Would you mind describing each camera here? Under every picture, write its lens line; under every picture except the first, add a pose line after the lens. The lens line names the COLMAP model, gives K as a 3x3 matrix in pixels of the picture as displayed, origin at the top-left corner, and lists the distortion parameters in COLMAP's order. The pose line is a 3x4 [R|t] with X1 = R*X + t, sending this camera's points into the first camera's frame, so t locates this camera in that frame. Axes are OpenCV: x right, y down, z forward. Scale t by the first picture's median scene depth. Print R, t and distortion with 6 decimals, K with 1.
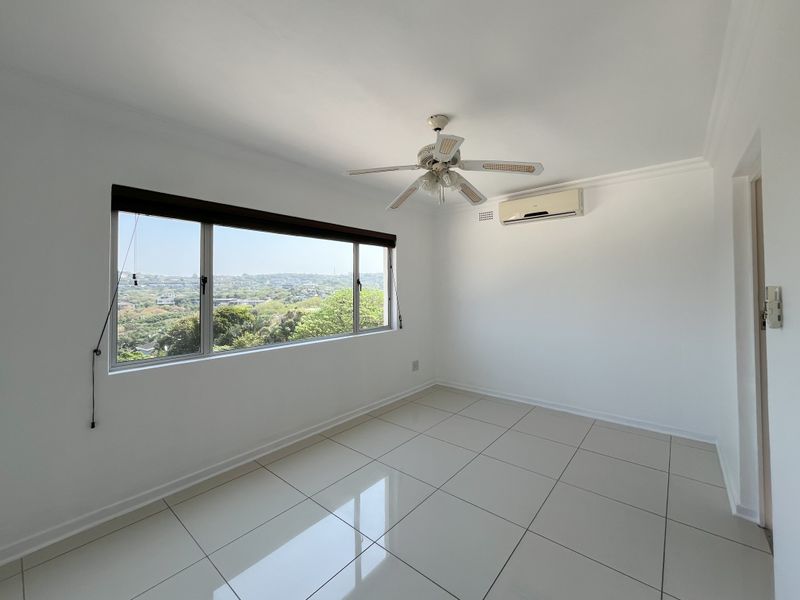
lens RADIAL K [[332.0, 0, 403.8], [0, 332.0, 283.8], [0, 0, 1]] dist [-0.001418, 0.000028]
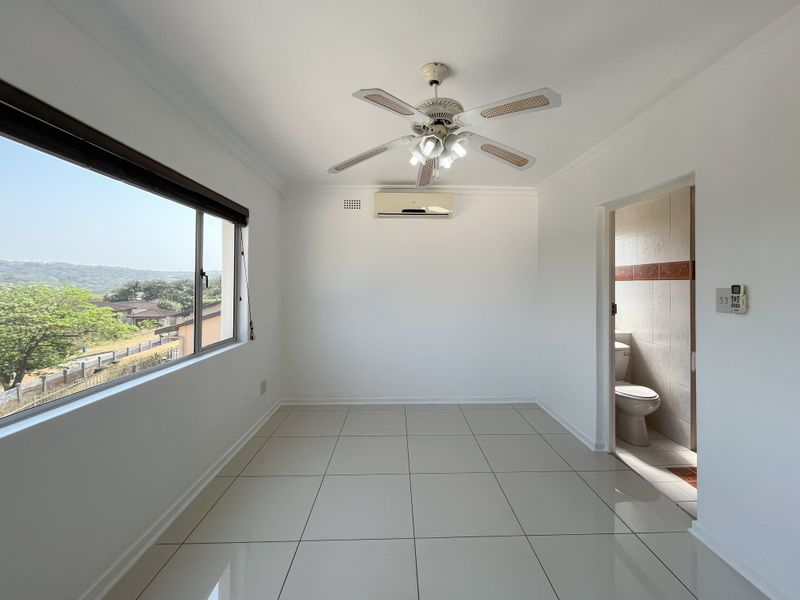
lens RADIAL K [[332.0, 0, 403.8], [0, 332.0, 283.8], [0, 0, 1]] dist [-0.001418, 0.000028]
pose [[0.740332, 0.014416, 0.672087, -0.276902], [-0.018049, 0.999836, -0.001564, 0.009542], [-0.671999, -0.010973, 0.740471, 0.273130]]
